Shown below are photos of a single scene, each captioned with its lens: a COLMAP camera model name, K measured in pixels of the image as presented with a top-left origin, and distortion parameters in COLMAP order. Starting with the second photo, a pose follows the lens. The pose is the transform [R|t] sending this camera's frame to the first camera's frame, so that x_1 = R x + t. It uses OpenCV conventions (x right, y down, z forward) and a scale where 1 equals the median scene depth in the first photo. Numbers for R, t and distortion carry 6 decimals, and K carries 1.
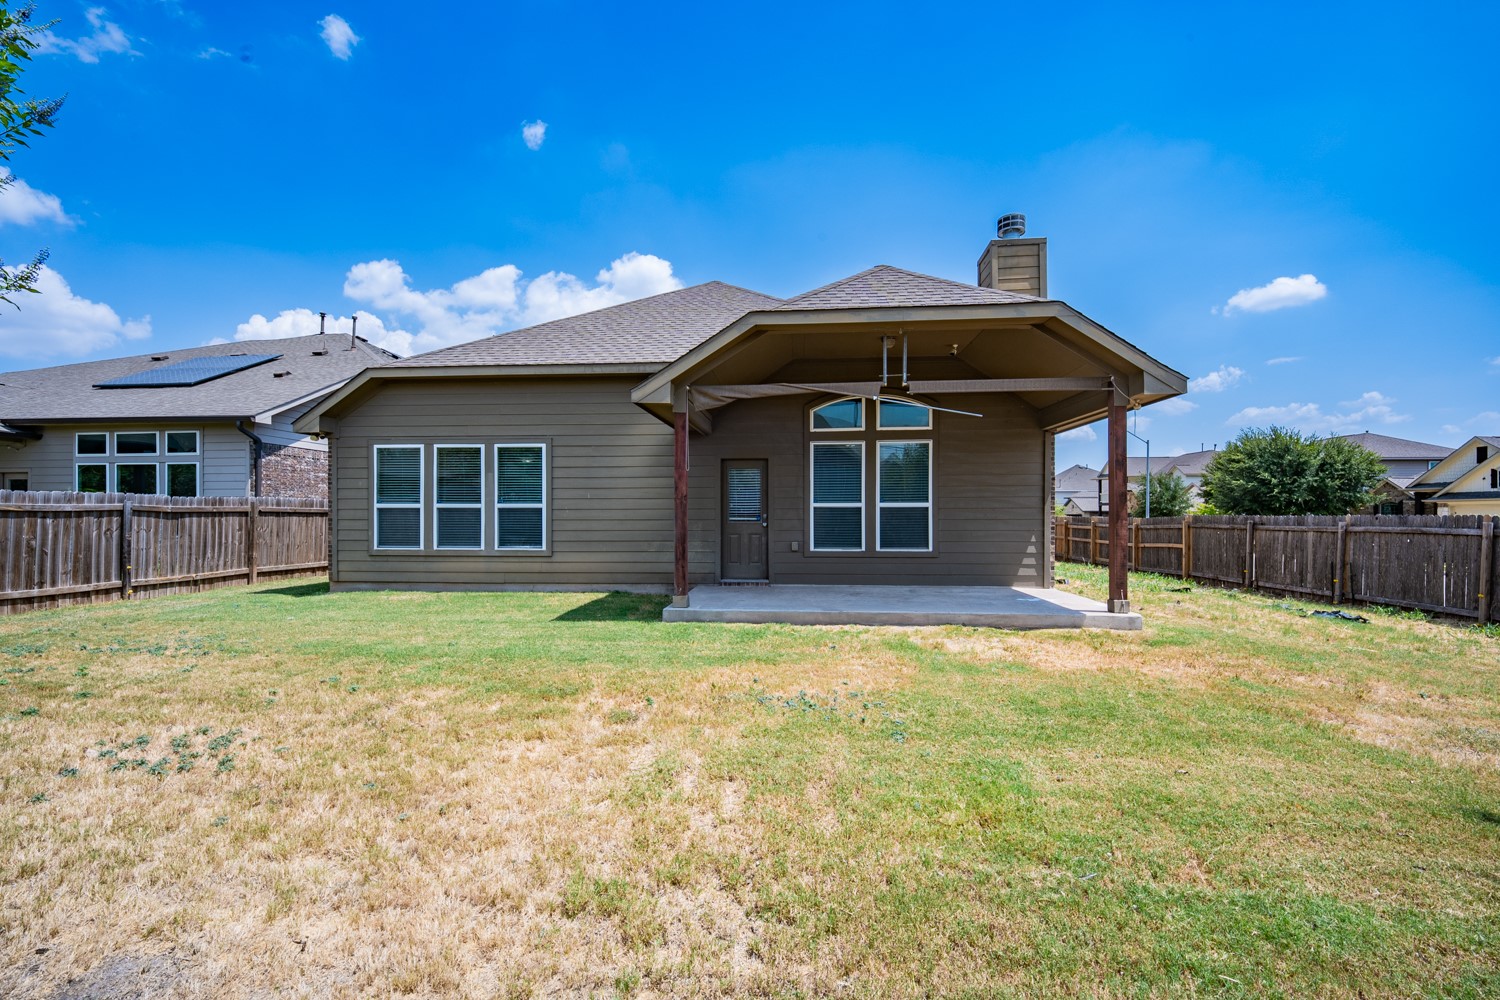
lens RADIAL K [[627.8, 0, 729.1], [0, 627.8, 507.7], [0, 0, 1]] dist [0.001031, -0.007291]
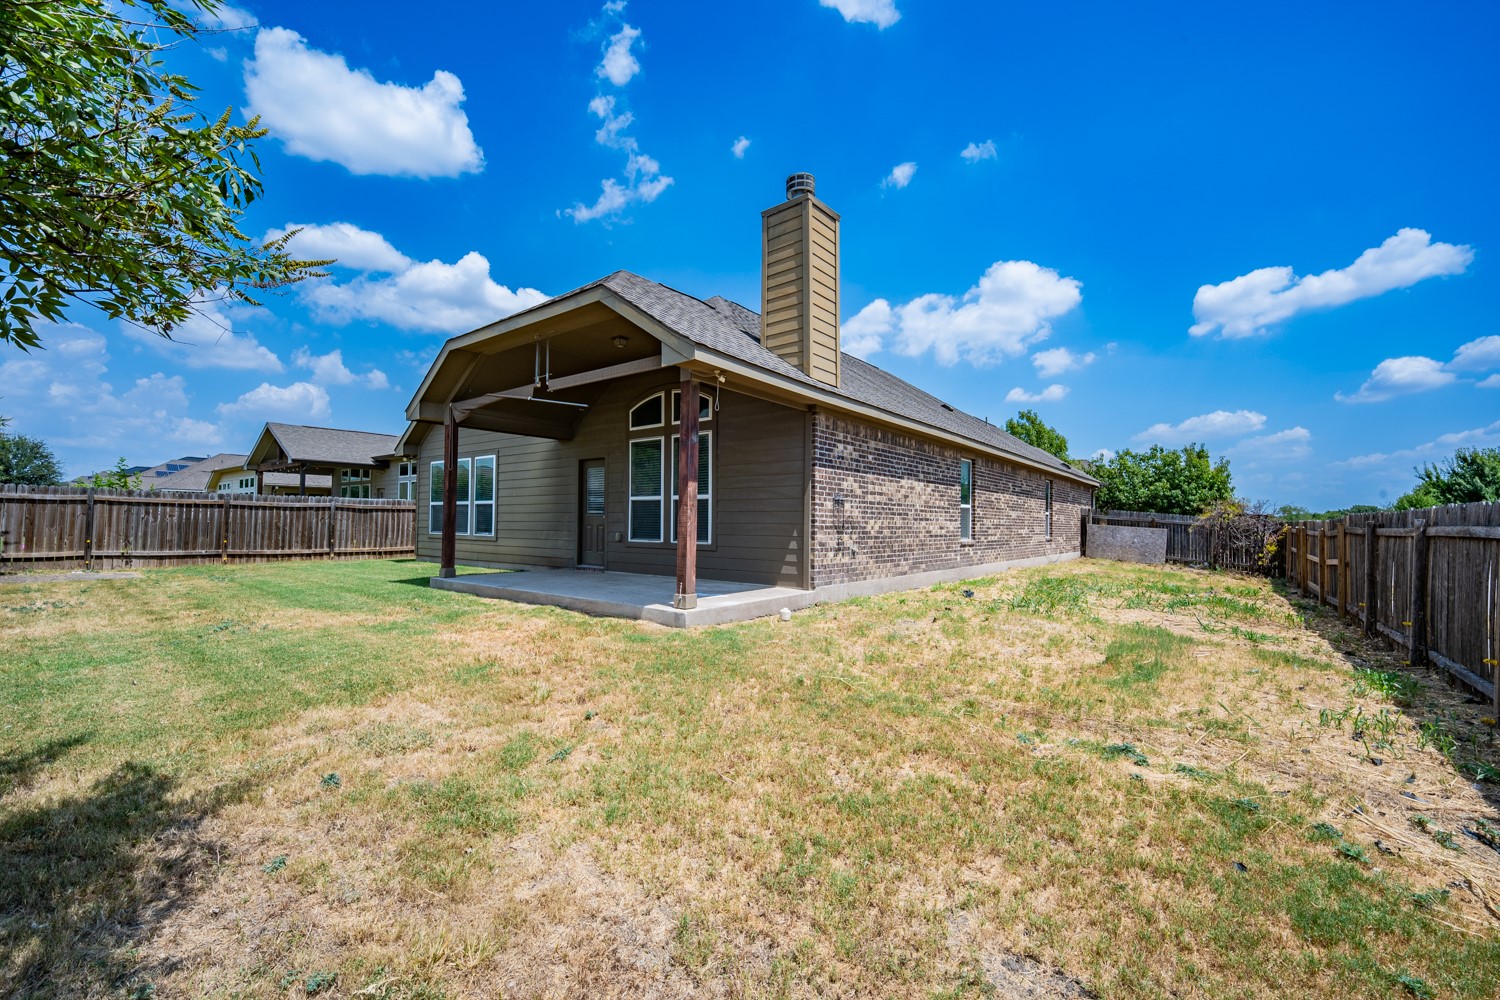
lens RADIAL K [[611.8, 0, 746.7], [0, 611.8, 495.5], [0, 0, 1]] dist [-0.017968, -0.000606]
pose [[0.839869, -0.016278, -0.542545, 0.874842], [-0.003672, 0.999357, -0.035667, 0.026918], [0.542776, 0.031948, 0.839269, 0.229426]]
